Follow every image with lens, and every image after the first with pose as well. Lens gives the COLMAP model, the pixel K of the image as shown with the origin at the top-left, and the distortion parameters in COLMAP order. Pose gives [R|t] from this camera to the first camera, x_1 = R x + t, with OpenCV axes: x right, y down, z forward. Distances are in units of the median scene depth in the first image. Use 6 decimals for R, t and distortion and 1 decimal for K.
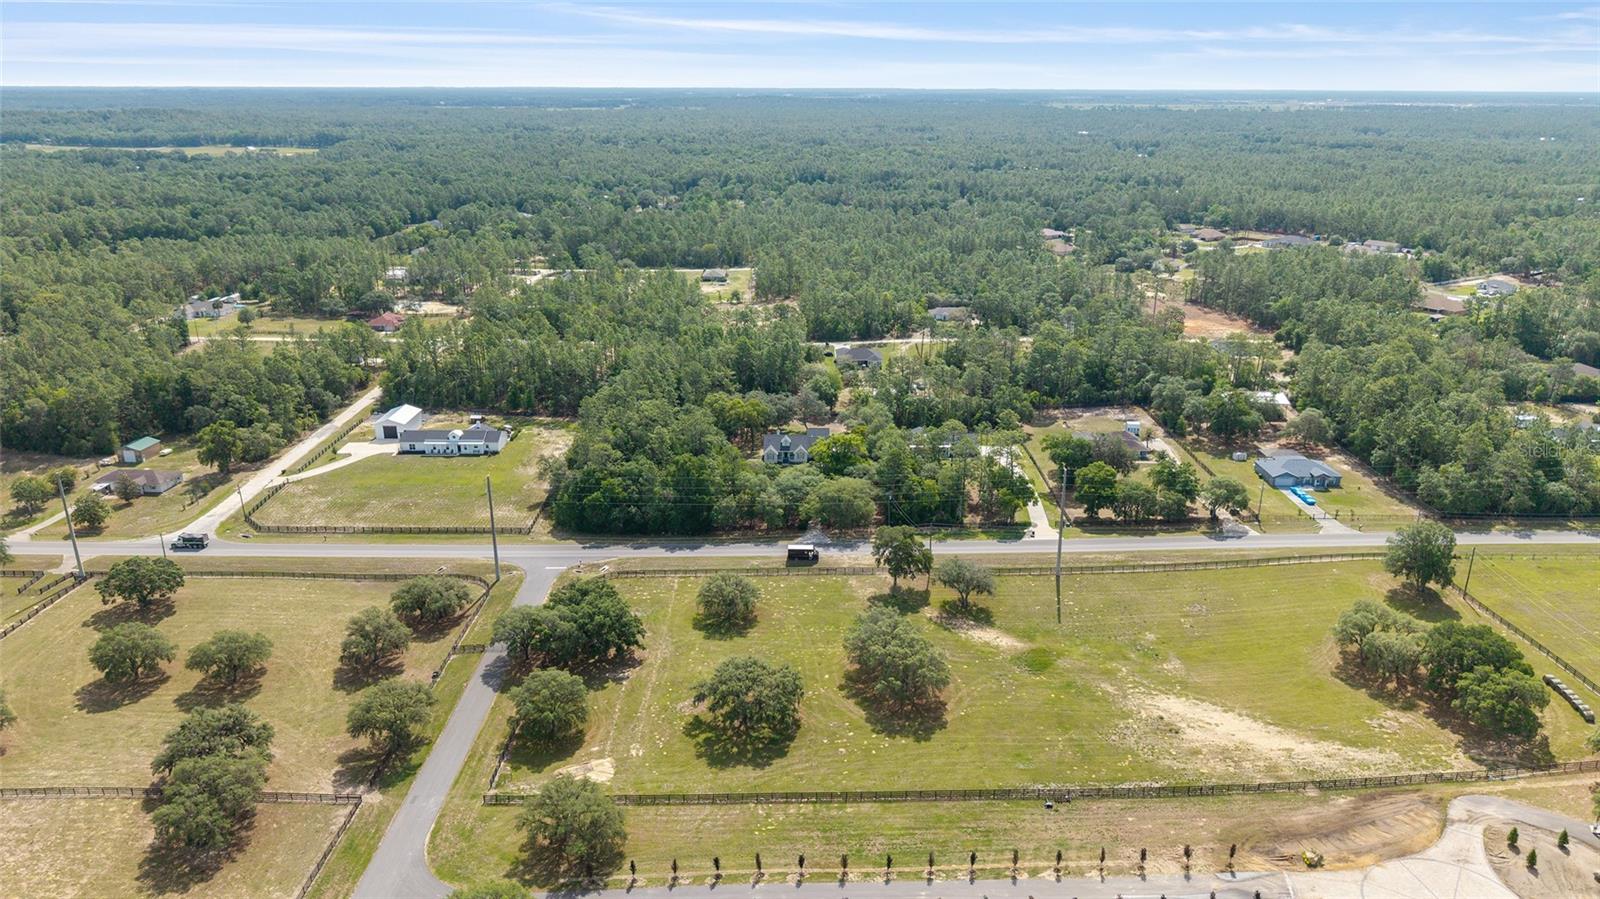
lens RADIAL K [[1074.4, 0, 789.2], [0, 1074.4, 449.7], [0, 0, 1]] dist [0.001628, -0.041271]
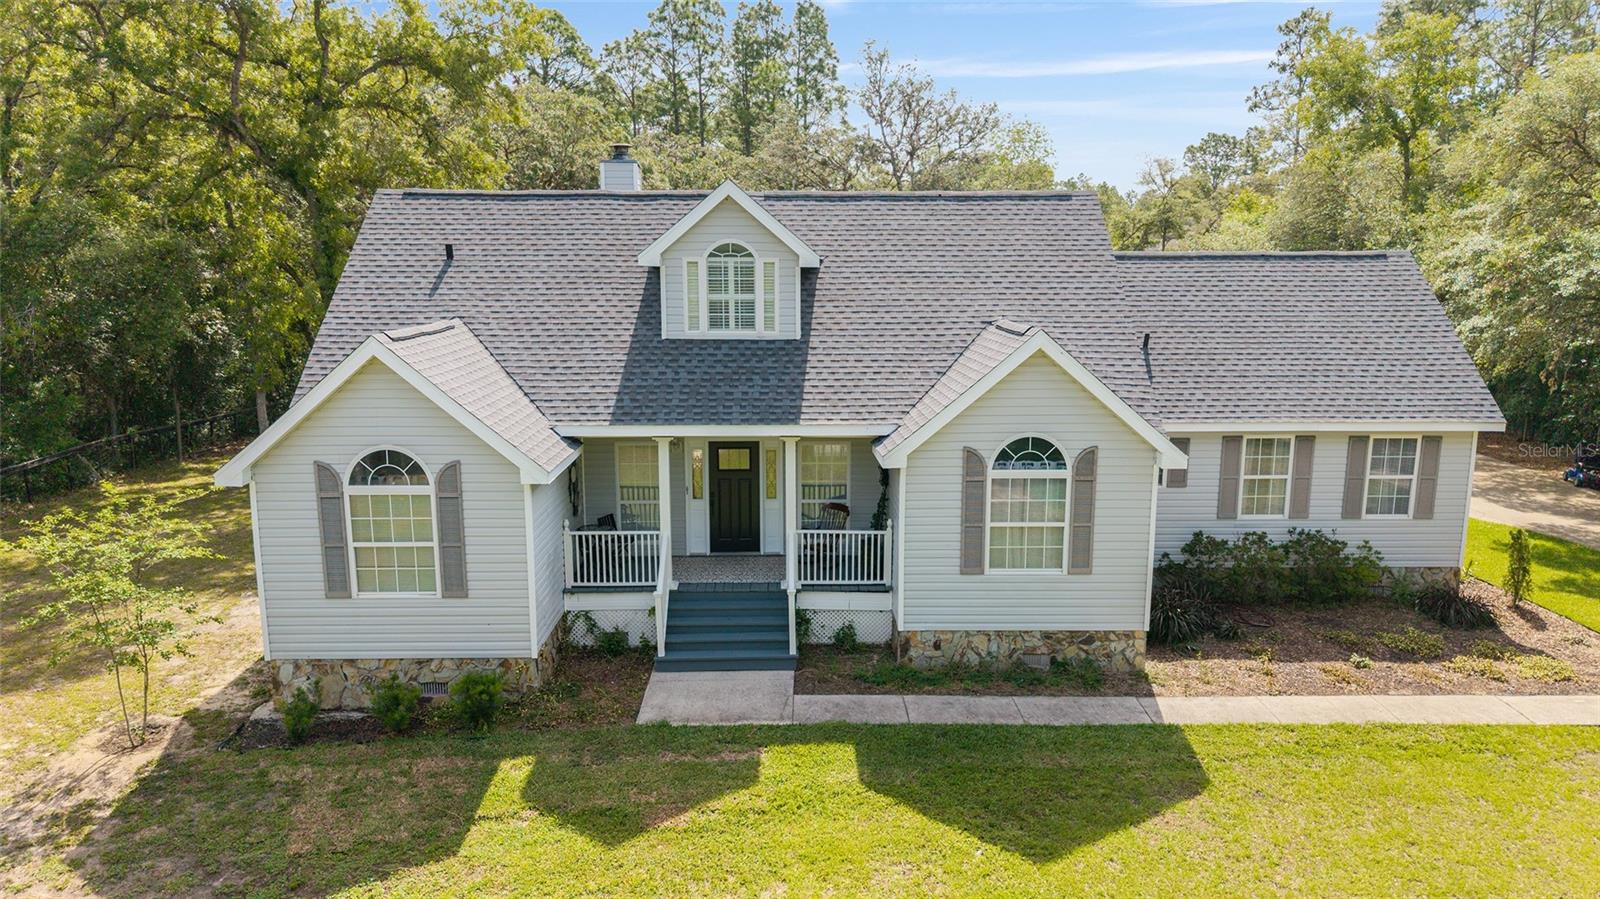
lens RADIAL K [[1074.4, 0, 789.2], [0, 1074.4, 449.7], [0, 0, 1]] dist [0.001628, -0.041271]
pose [[0.999863, -0.000596, 0.016552, -0.000976], [0.003138, 0.988063, -0.154016, 0.009630], [-0.016263, 0.154047, 0.987930, 0.873453]]
